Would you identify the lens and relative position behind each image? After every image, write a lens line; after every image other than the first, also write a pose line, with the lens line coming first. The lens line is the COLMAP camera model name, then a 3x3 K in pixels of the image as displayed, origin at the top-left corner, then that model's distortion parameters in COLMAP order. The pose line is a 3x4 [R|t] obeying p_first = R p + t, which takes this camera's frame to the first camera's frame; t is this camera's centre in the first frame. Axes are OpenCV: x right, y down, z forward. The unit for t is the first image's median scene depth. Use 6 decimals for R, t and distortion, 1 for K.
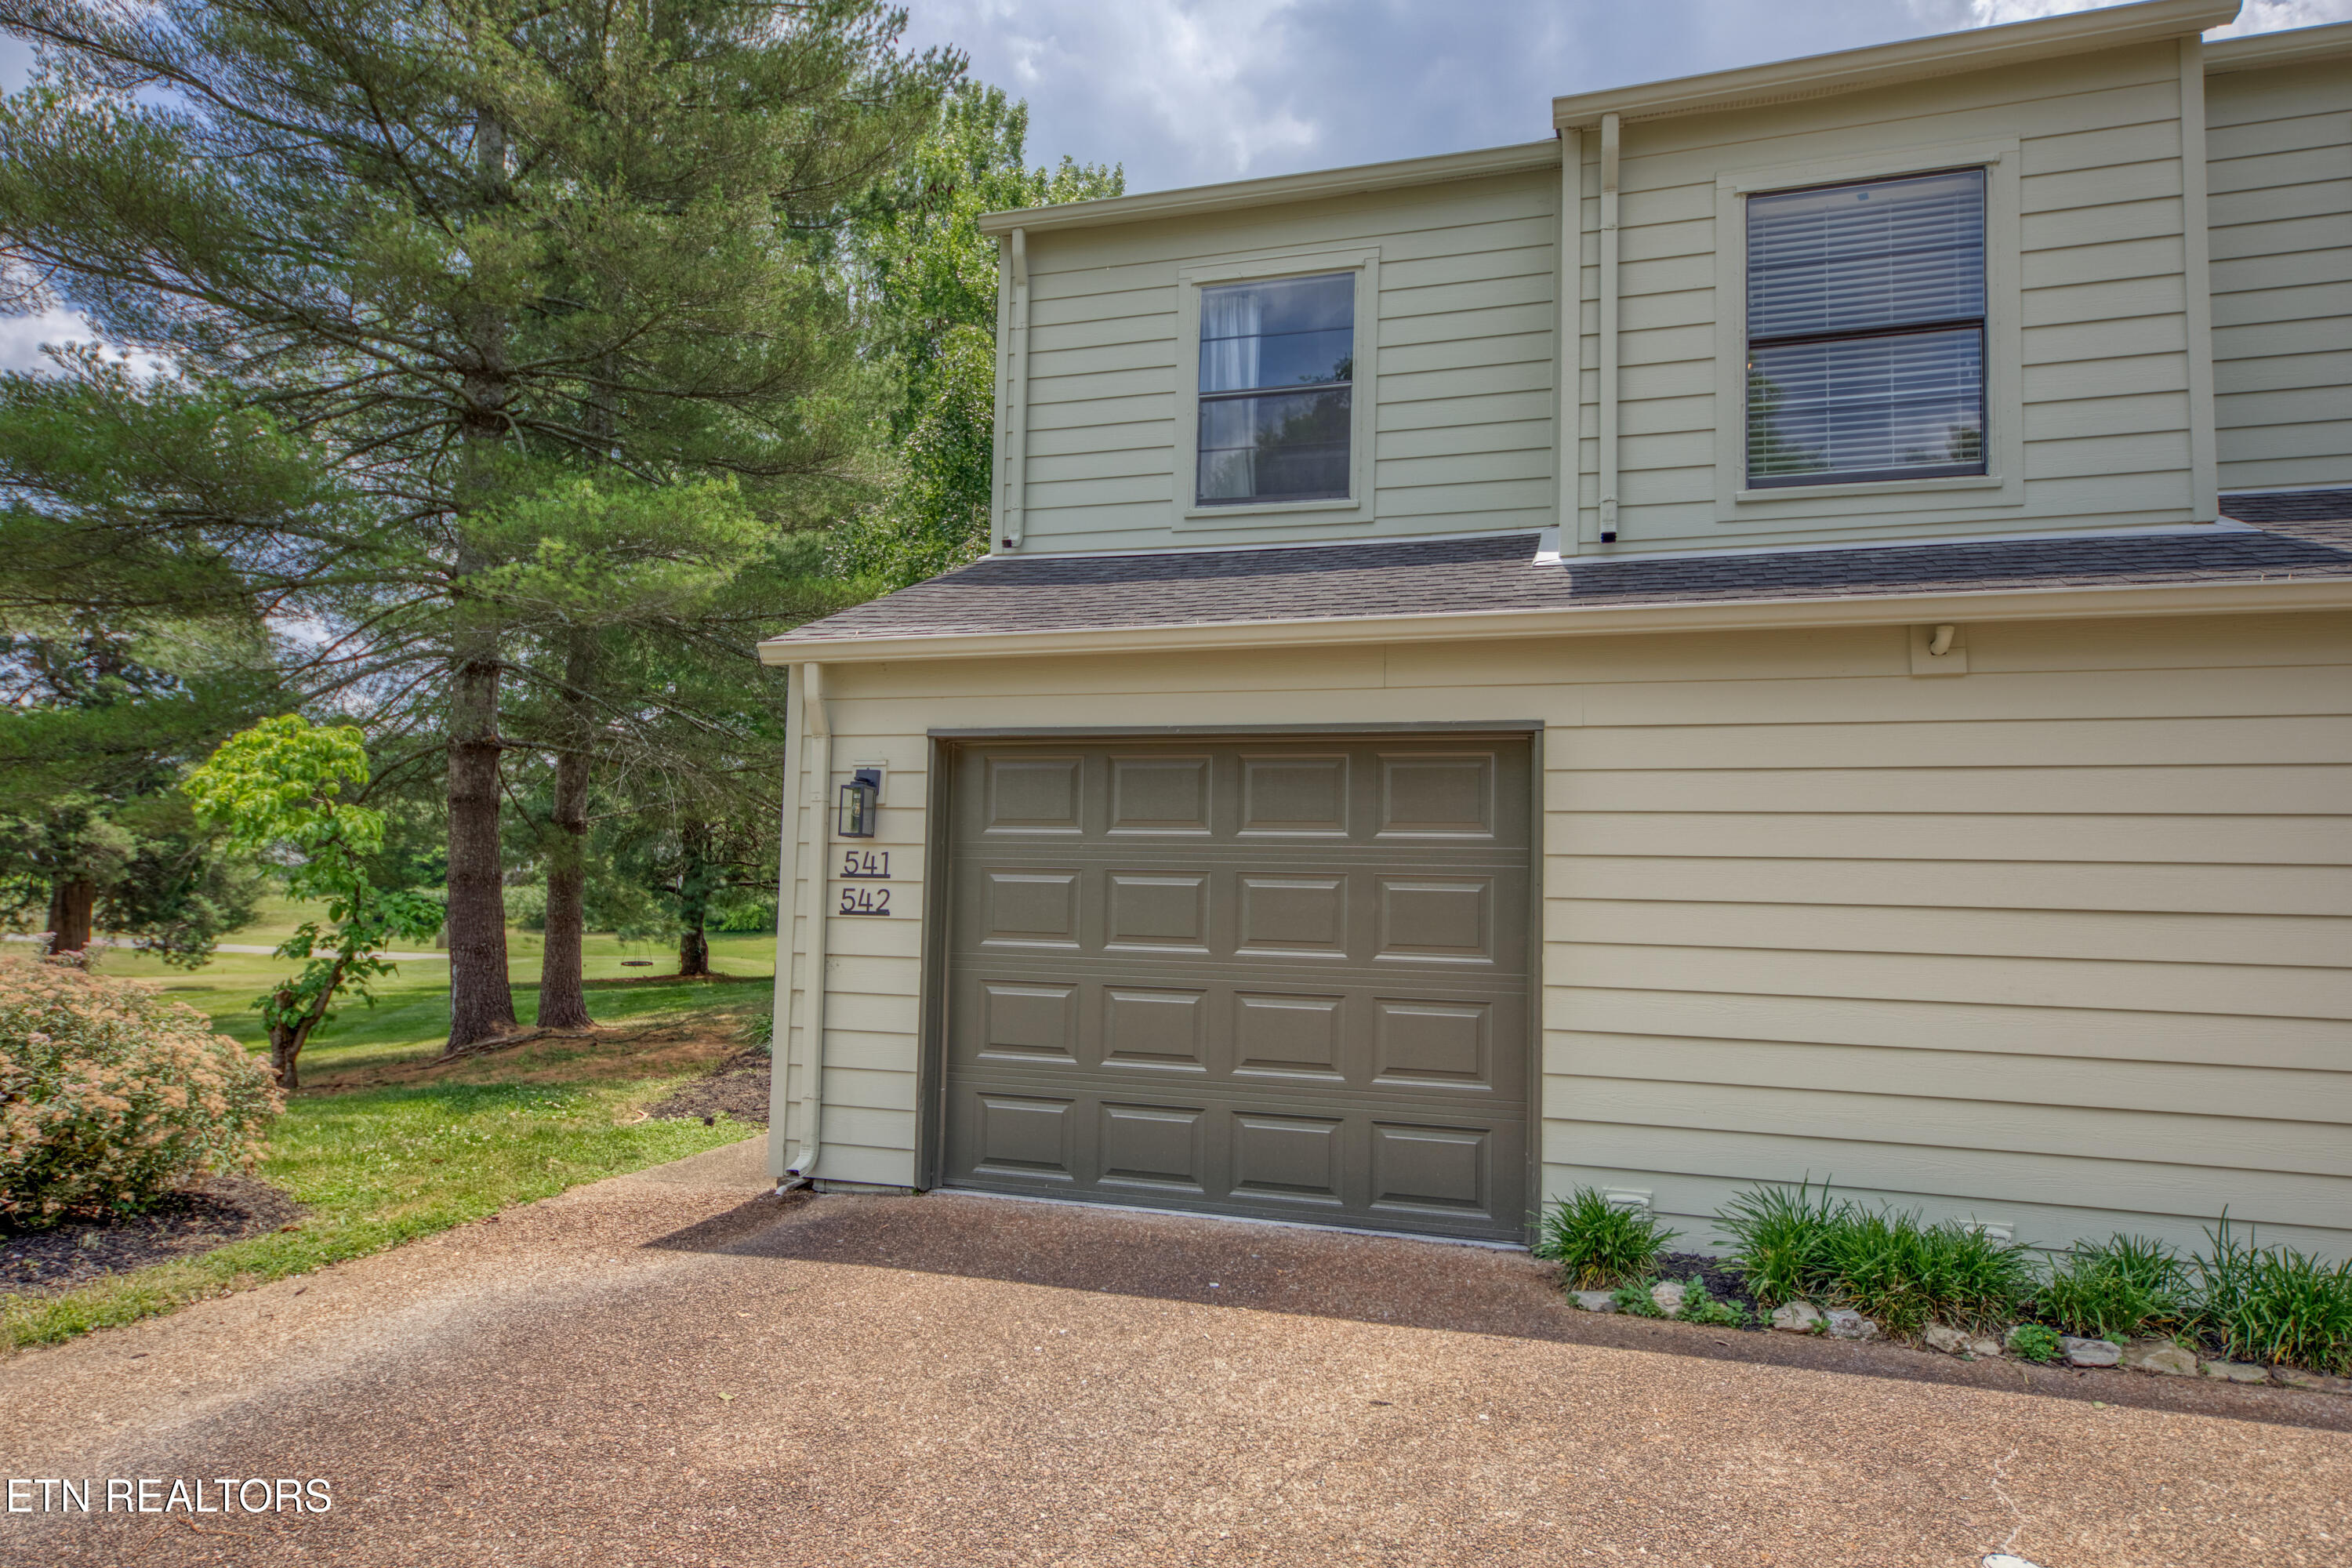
lens RADIAL K [[1308.8, 0, 1203.7], [0, 1308.8, 844.4], [0, 0, 1]] dist [0.012544, -0.000008]
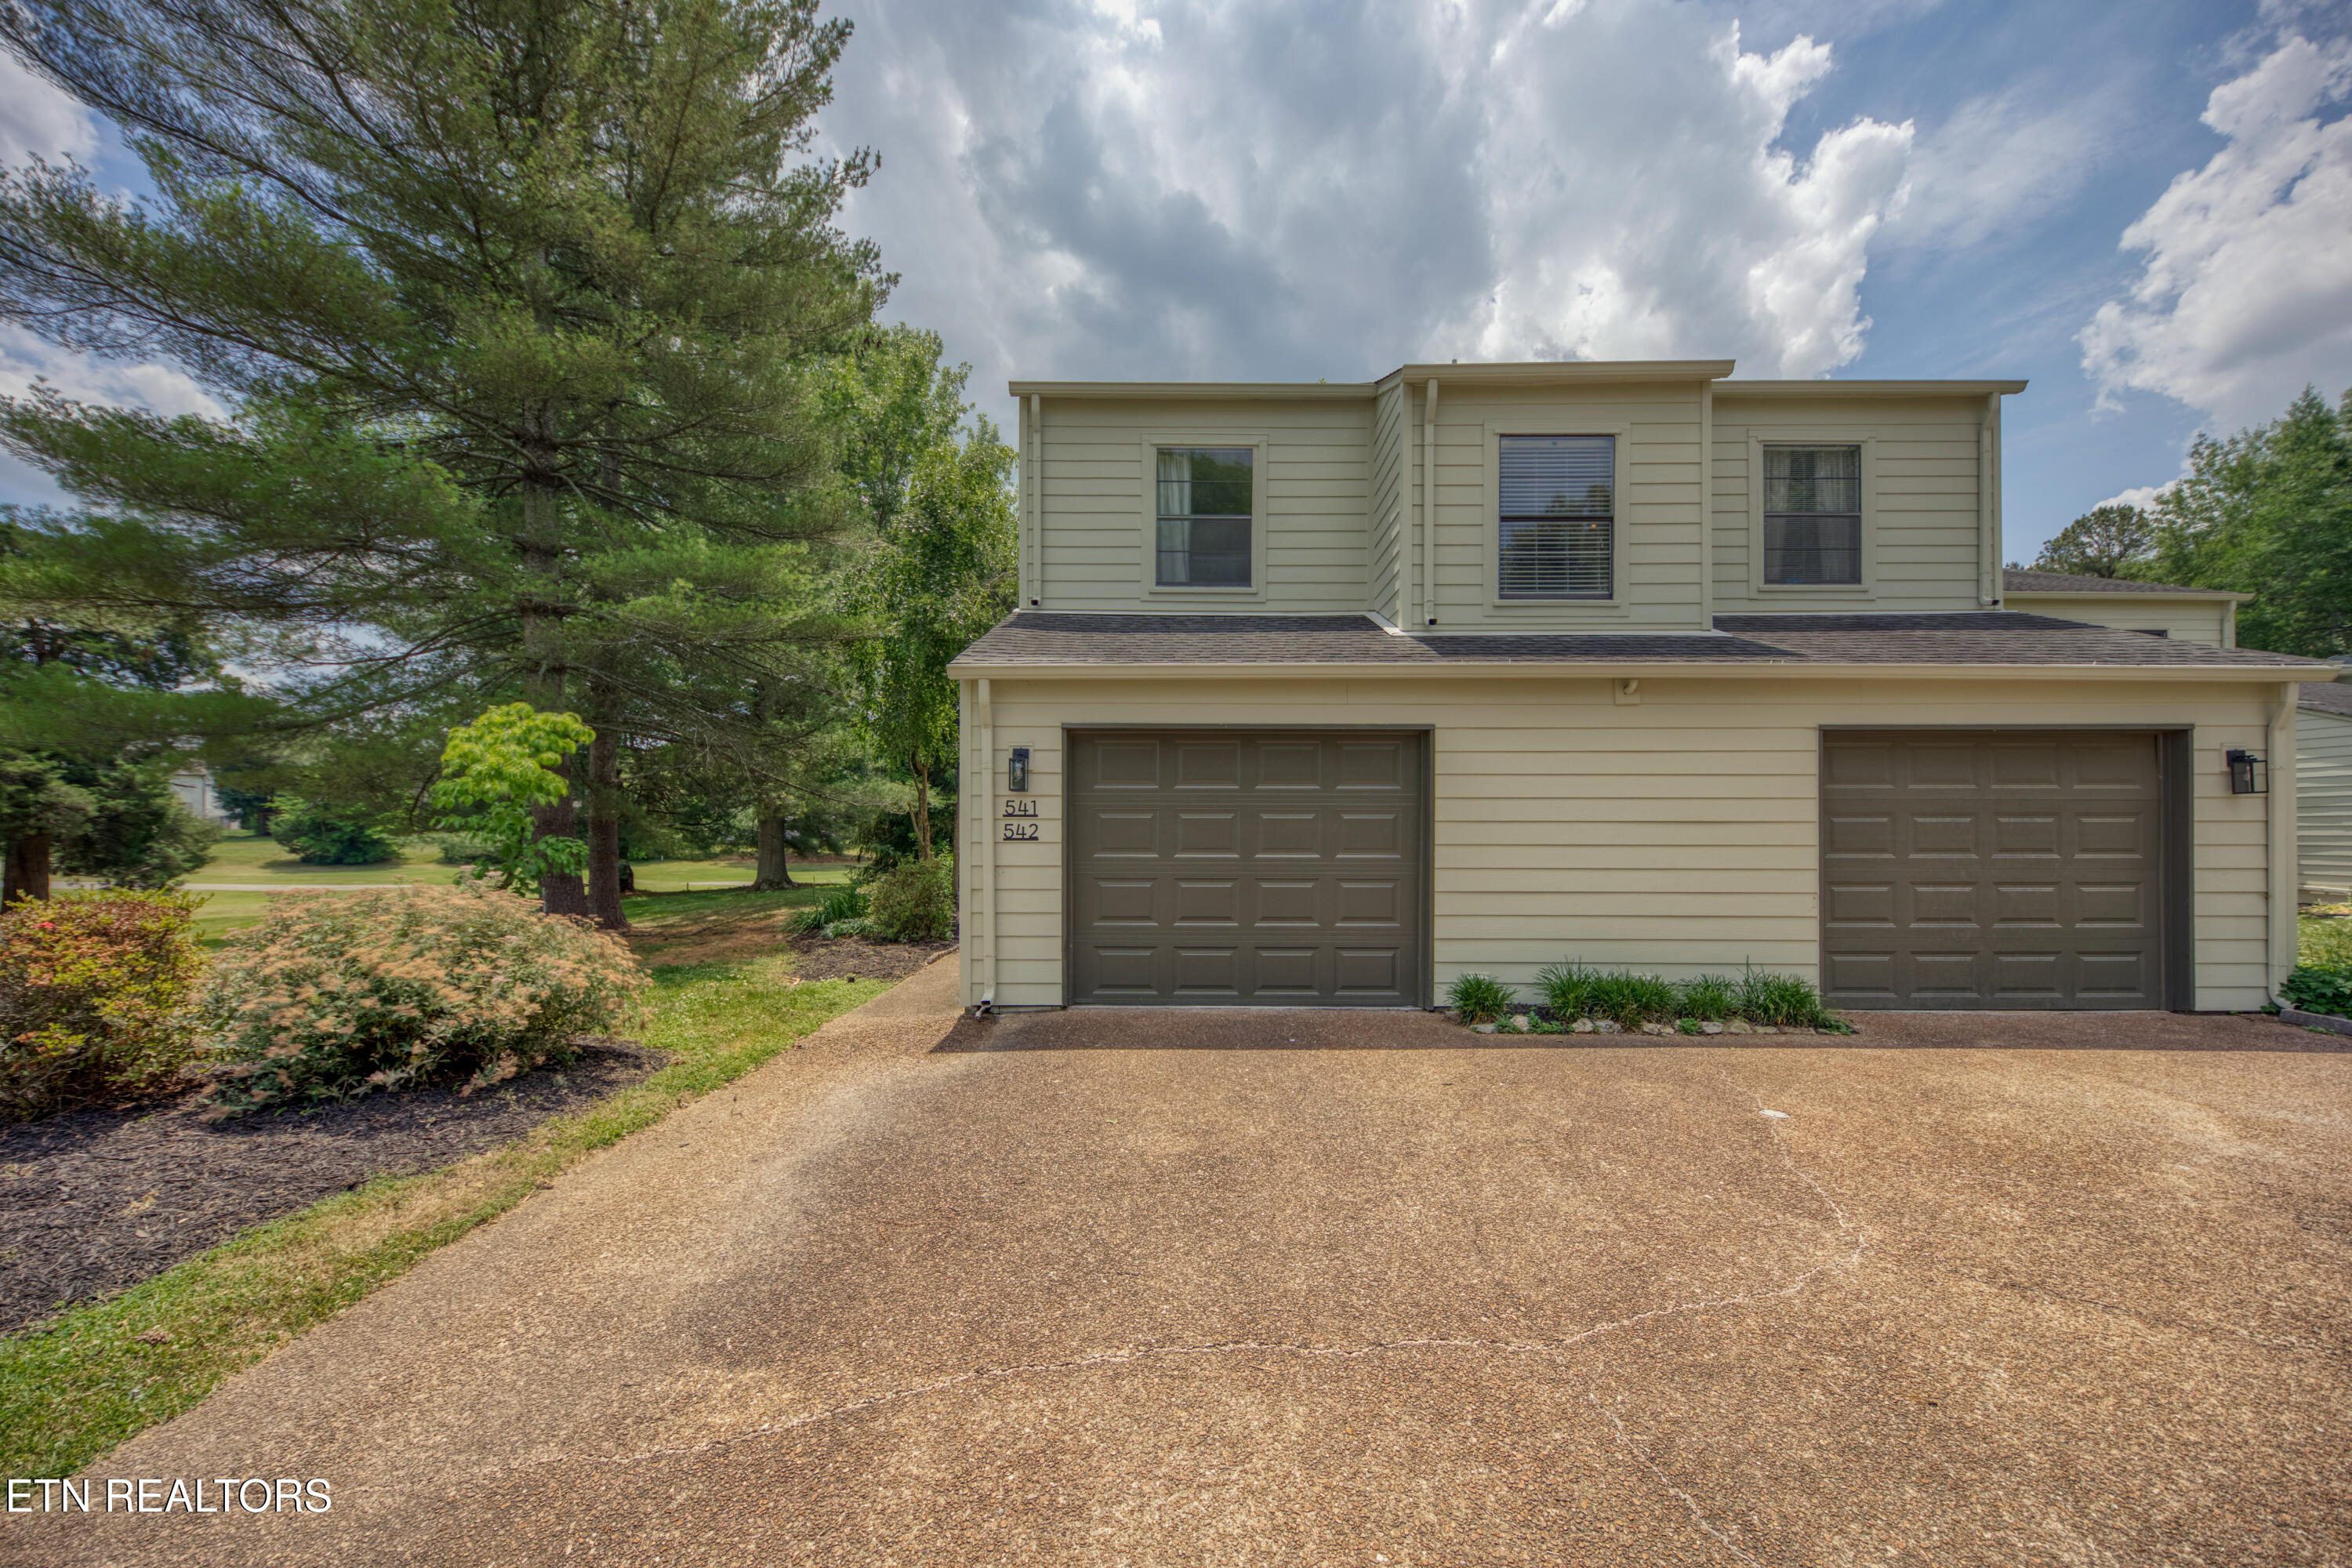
lens RADIAL K [[818.7, 0, 1192.8], [0, 818.7, 852.1], [0, 0, 1]] dist [0.006796, -0.001202]
pose [[0.960176, -0.029283, 0.277858, -0.356406], [0.009350, 0.997303, 0.072797, -0.002493], [-0.279241, -0.067300, 0.957860, -0.014534]]
